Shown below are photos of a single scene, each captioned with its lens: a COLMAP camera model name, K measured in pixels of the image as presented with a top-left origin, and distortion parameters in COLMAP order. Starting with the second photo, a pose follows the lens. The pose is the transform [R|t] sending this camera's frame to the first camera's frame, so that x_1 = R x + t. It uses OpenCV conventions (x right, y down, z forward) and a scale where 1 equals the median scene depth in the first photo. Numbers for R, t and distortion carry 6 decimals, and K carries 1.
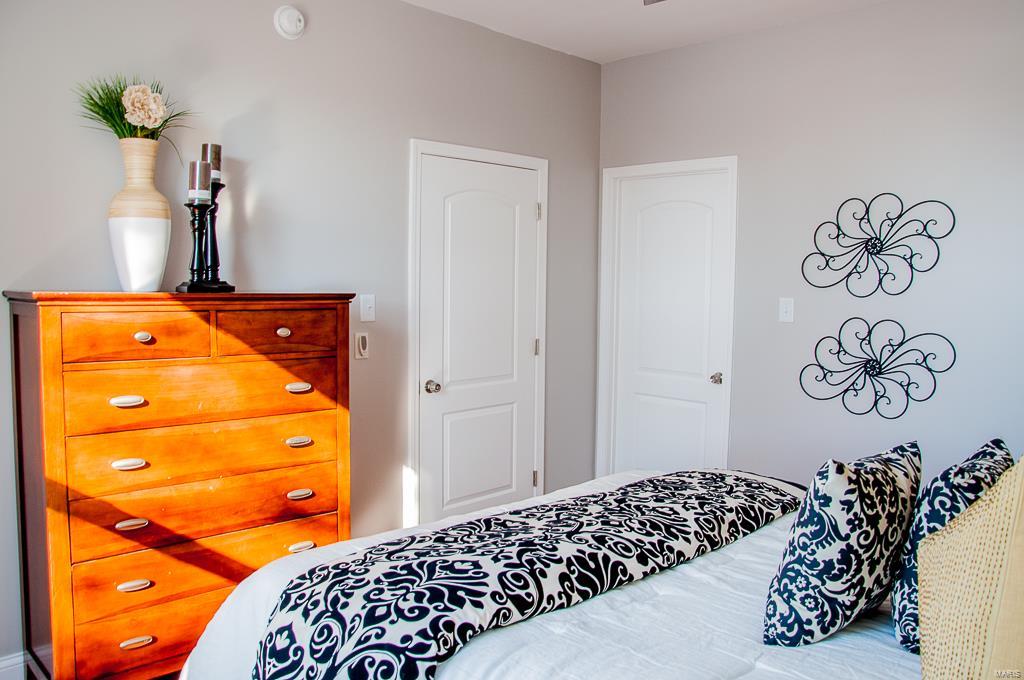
lens RADIAL K [[840.8, 0, 512.0], [0, 840.8, 340.0], [0, 0, 1]] dist [-0.160160, 0.123117]
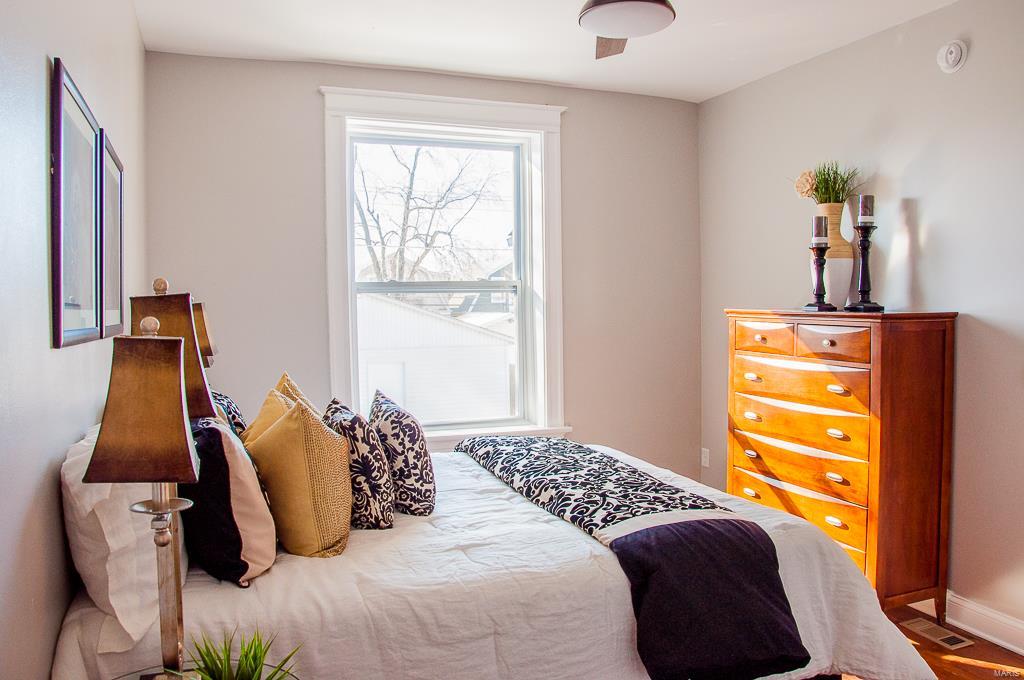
lens RADIAL K [[803.7, 0, 530.5], [0, 803.7, 335.8], [0, 0, 1]] dist [-0.153553, 0.100607]
pose [[-0.396390, 0.055135, -0.916425, 1.132920], [-0.047705, 0.995610, 0.080533, -0.110852], [0.916842, 0.075641, -0.392020, 1.200530]]
